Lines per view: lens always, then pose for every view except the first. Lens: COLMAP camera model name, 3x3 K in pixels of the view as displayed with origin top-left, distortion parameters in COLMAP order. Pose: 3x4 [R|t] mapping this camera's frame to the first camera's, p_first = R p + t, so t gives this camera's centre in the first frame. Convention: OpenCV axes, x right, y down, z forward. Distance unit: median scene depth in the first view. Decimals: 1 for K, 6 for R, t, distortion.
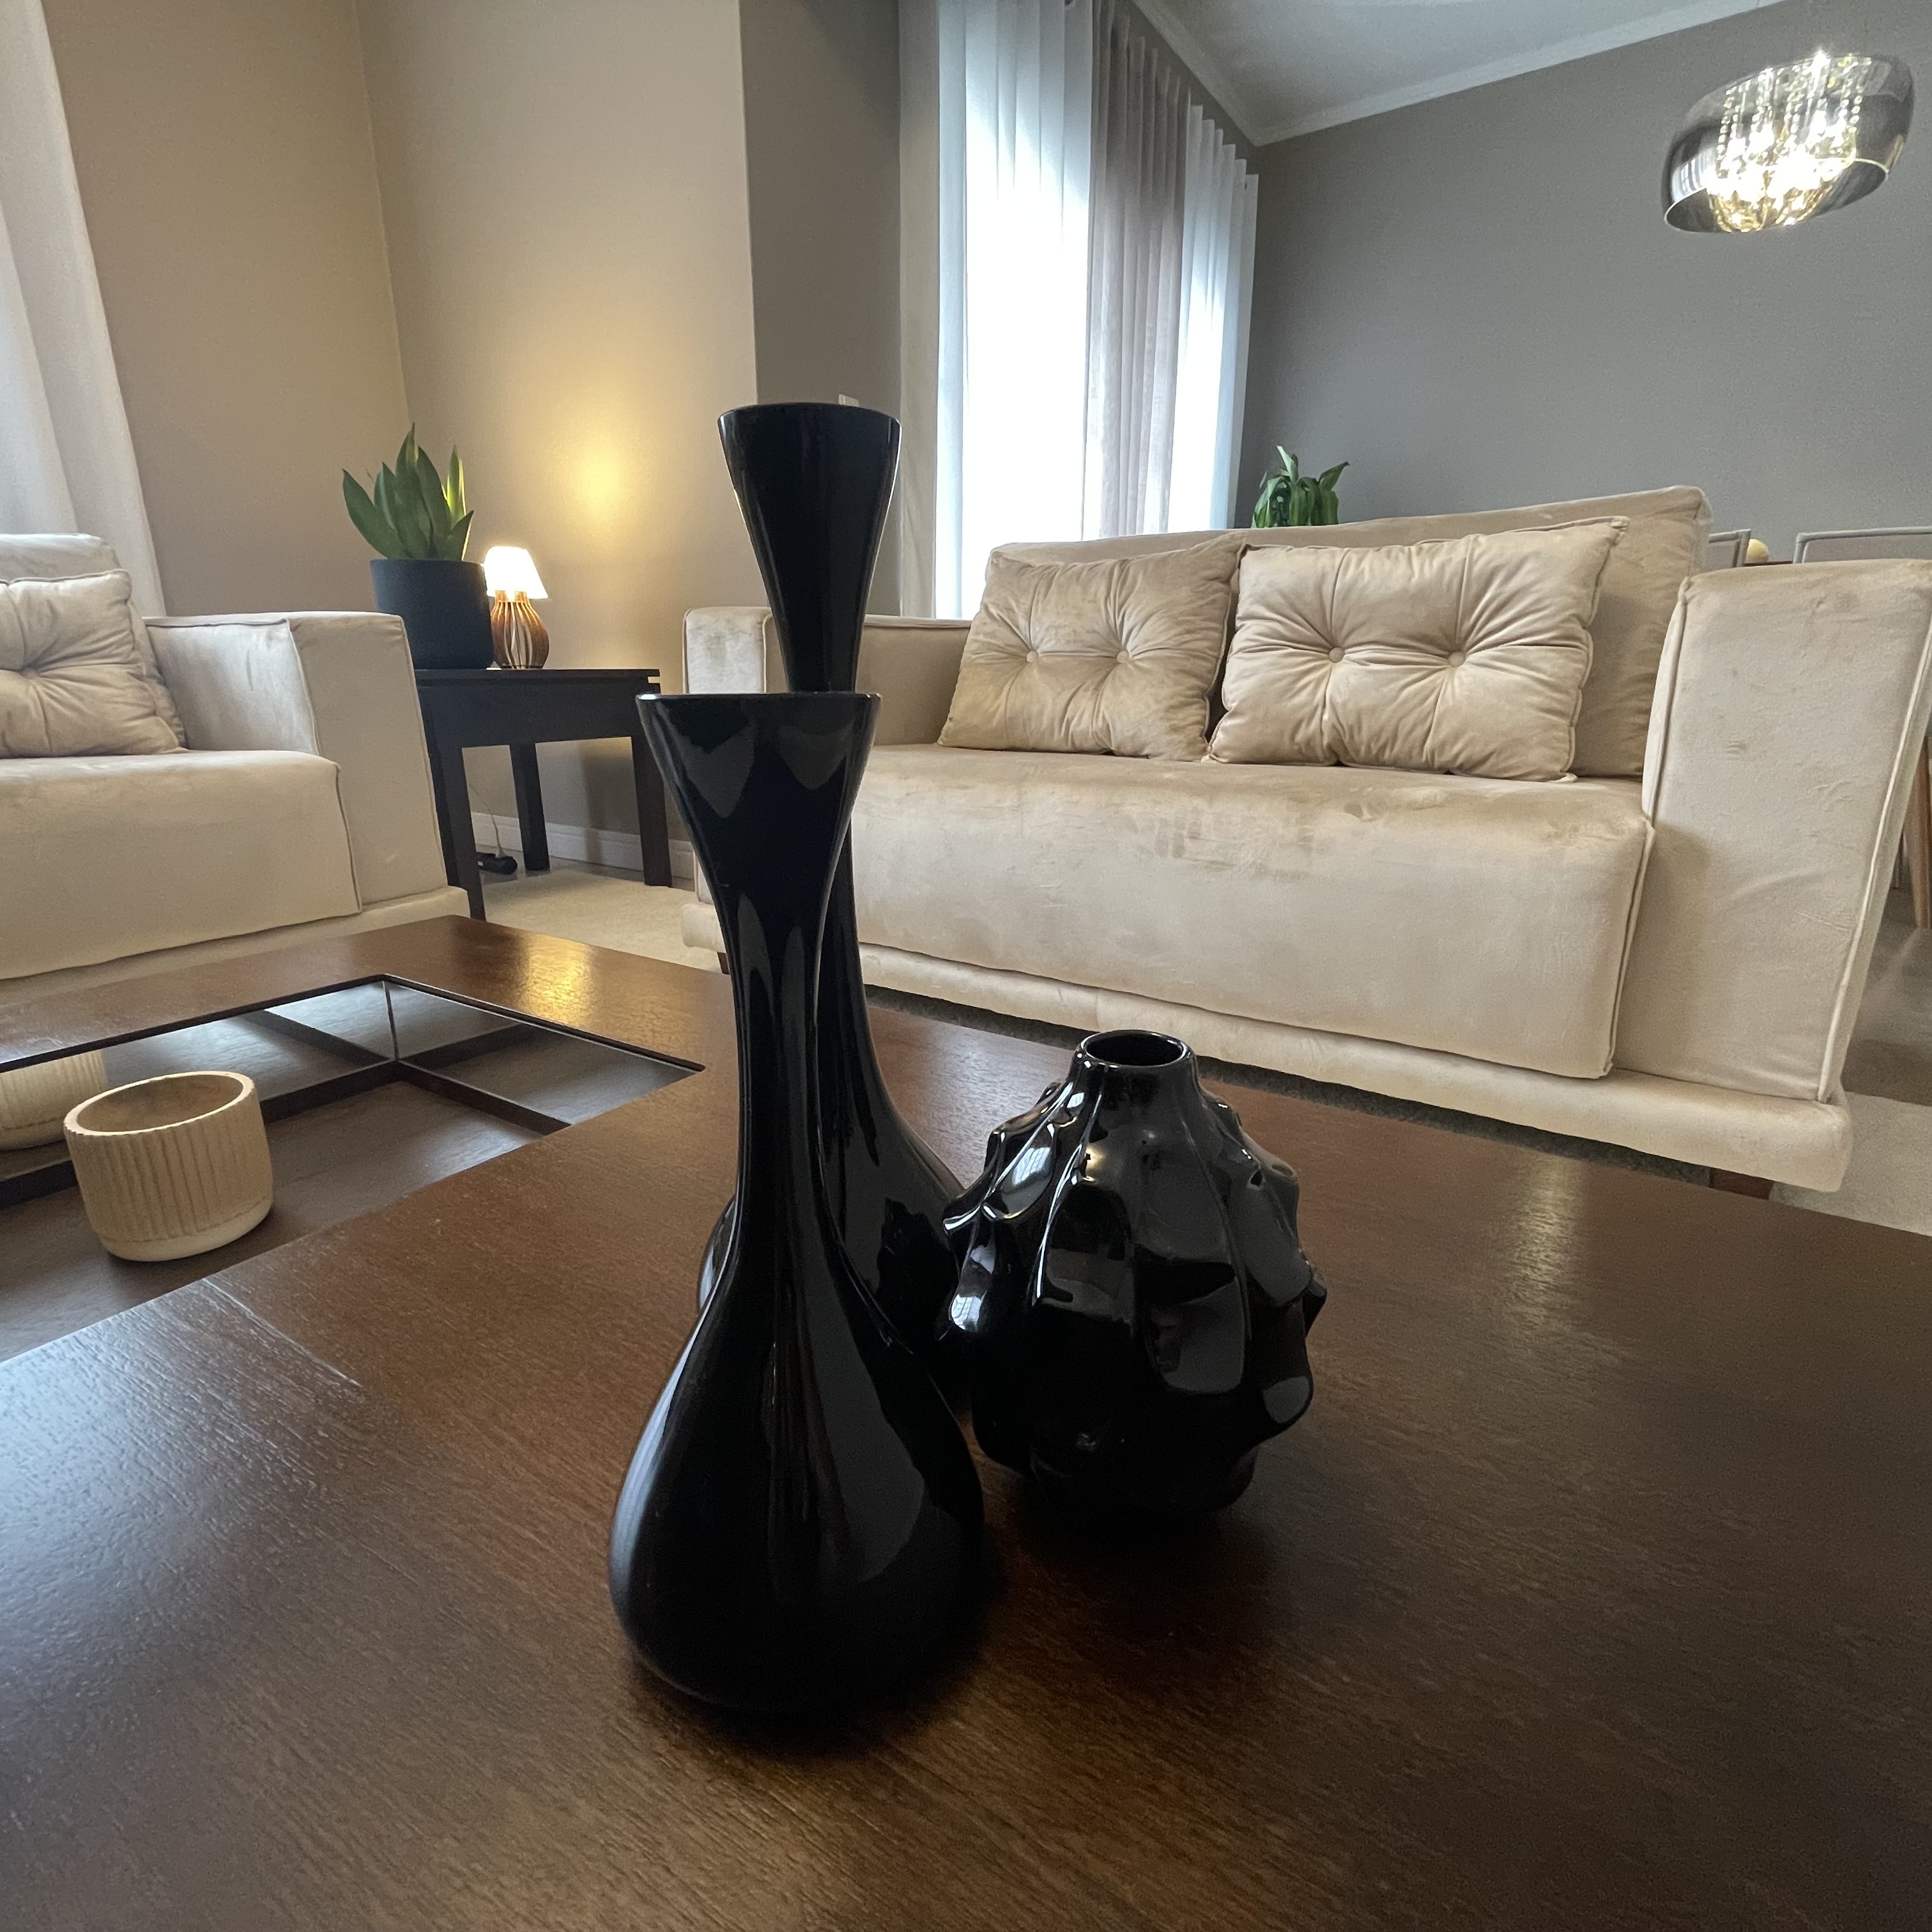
lens RADIAL K [[1038.1, 0, 965.2], [0, 1038.1, 965.2], [0, 0, 1]] dist [-0.000002, -0.000685]
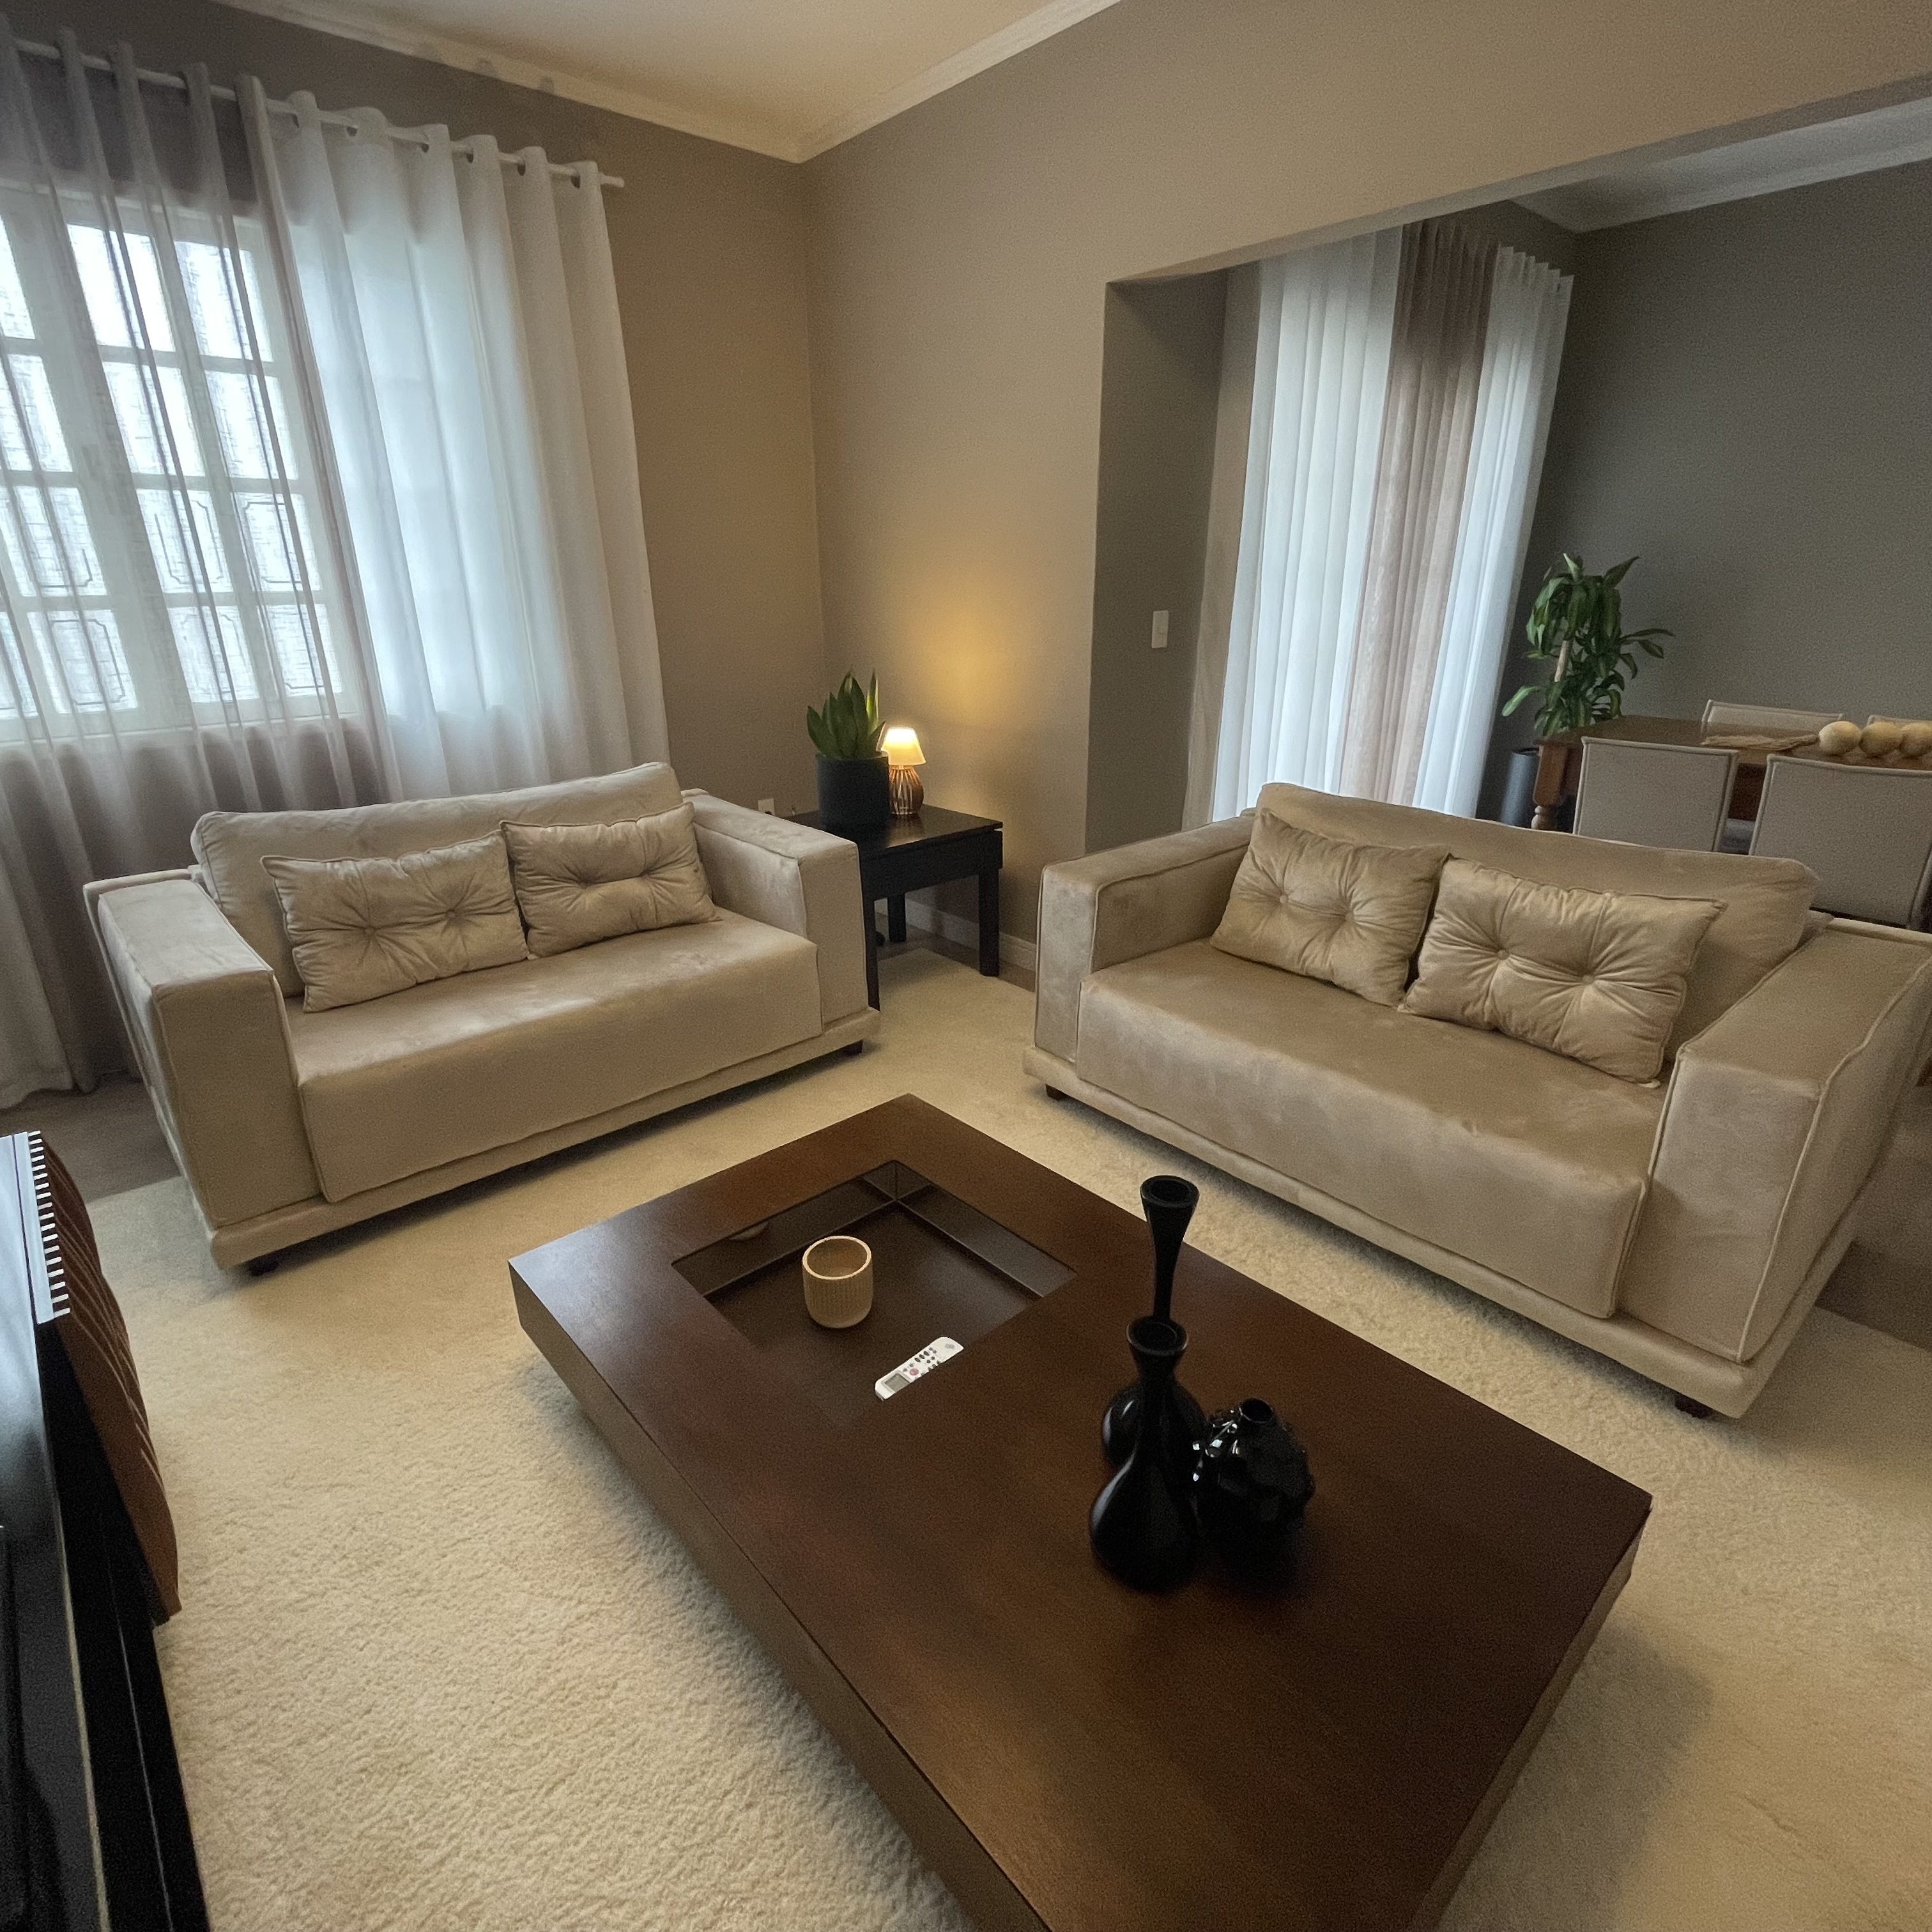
lens RADIAL K [[1038.1, 0, 965.9], [0, 1038.1, 966.4], [0, 0, 1]] dist [-0.000002, -0.000685]
pose [[0.968924, 0.080739, -0.233809, -0.016393], [-0.059513, 0.993555, 0.096468, -0.324483], [0.240091, -0.079555, 0.967485, -0.469711]]
